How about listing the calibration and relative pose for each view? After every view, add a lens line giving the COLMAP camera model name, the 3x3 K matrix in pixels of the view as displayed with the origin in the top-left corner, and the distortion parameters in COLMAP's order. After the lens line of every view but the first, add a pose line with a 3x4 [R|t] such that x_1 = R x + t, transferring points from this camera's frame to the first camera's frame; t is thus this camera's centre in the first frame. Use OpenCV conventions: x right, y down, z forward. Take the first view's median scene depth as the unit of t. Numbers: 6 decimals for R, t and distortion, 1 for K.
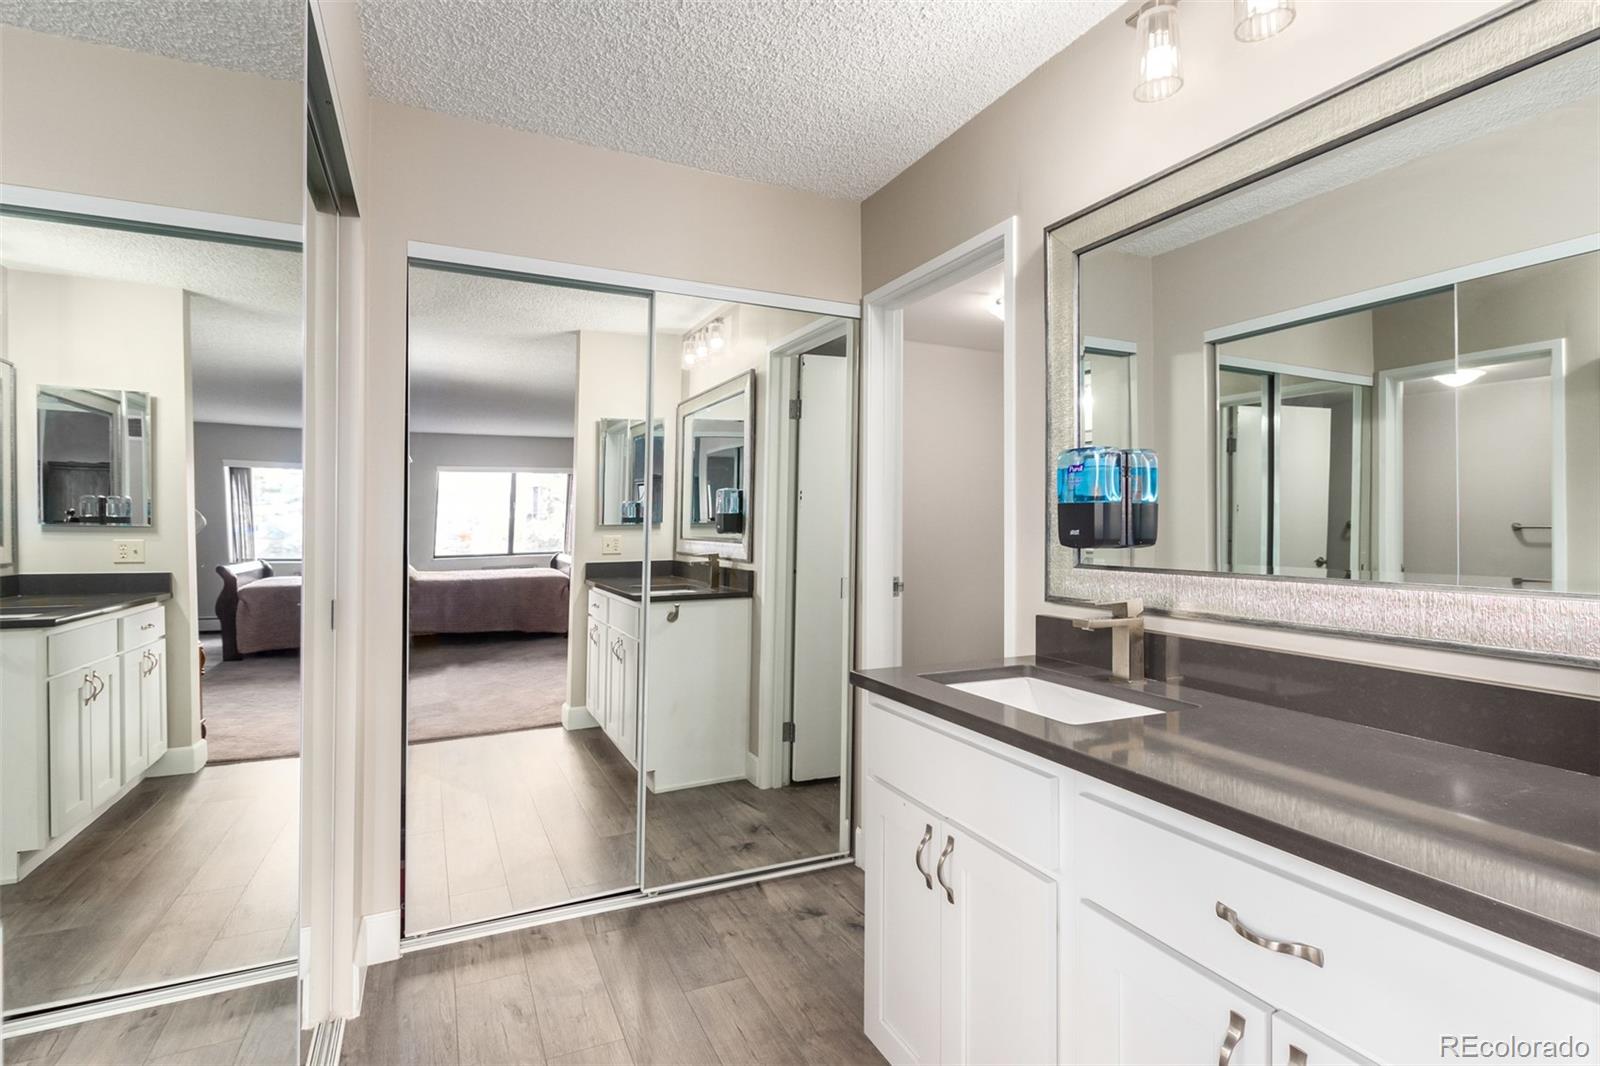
lens RADIAL K [[745.9, 0, 807.1], [0, 745.9, 521.8], [0, 0, 1]] dist [0.012367, 0.000012]
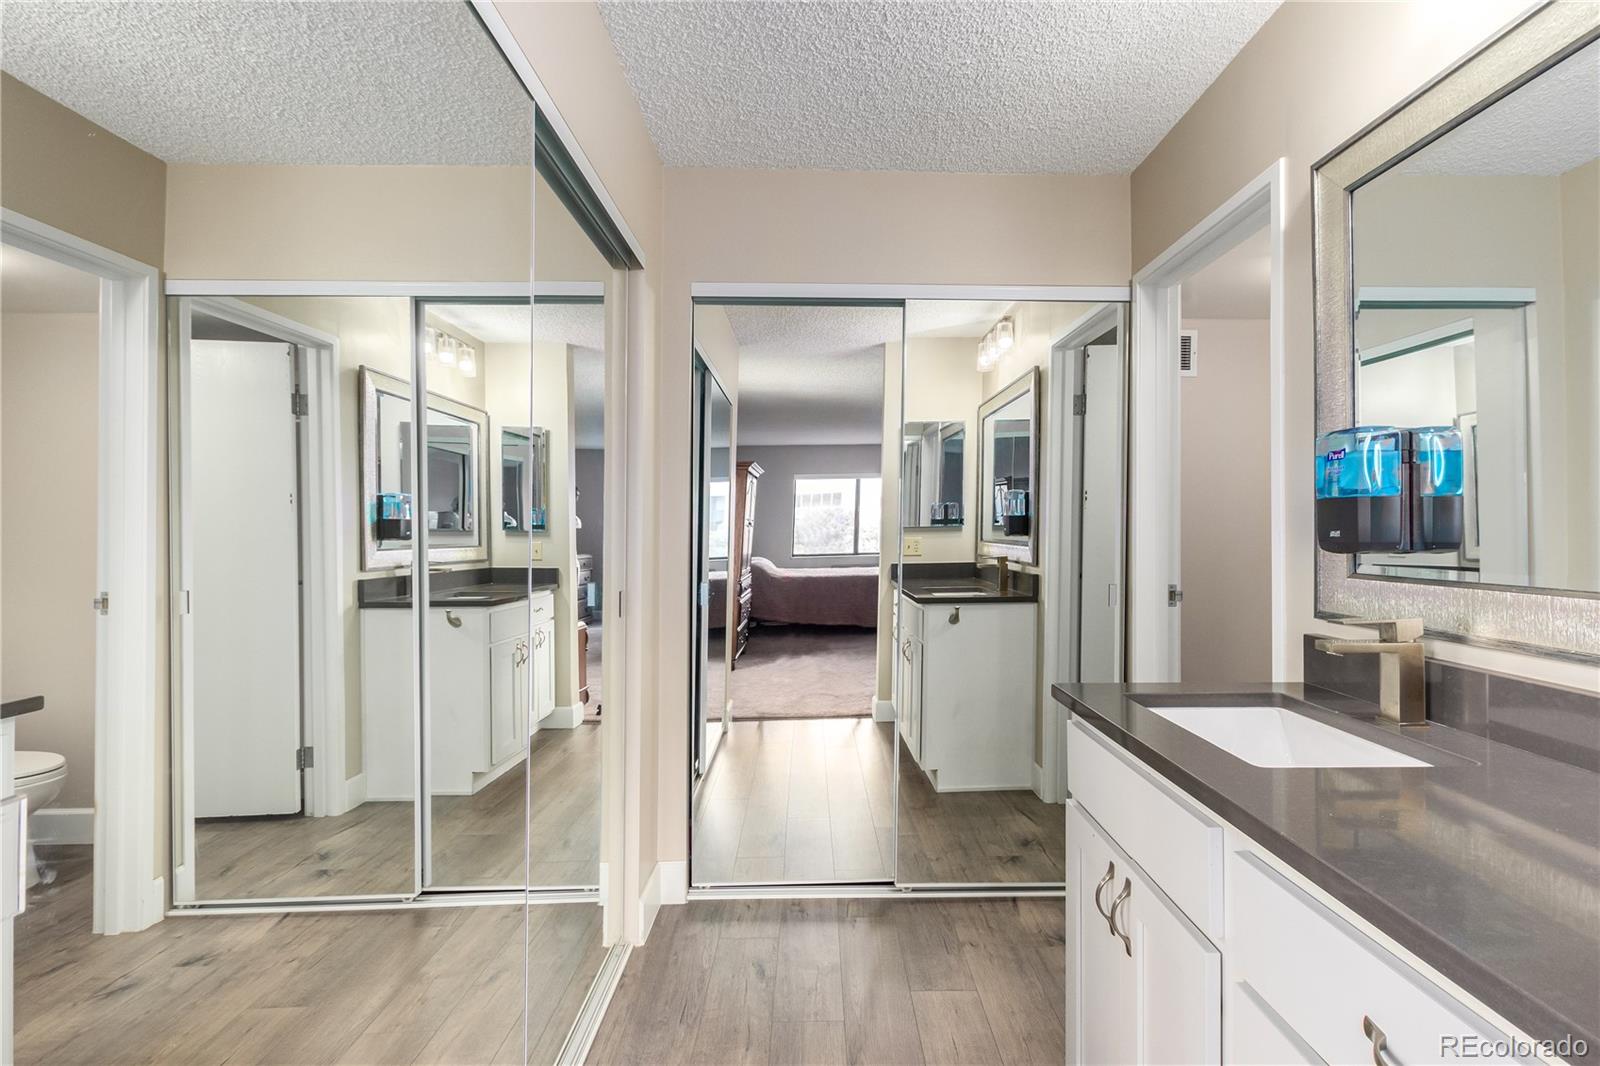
lens RADIAL K [[745.9, 0, 869.9], [0, 745.9, 521.1], [0, 0, 1]] dist [0.012367, 0.000012]
pose [[0.924155, -0.008660, -0.381919, 0.151322], [0.006789, 0.999957, -0.006246, 0.001496], [0.381956, 0.003179, 0.924175, 0.039380]]
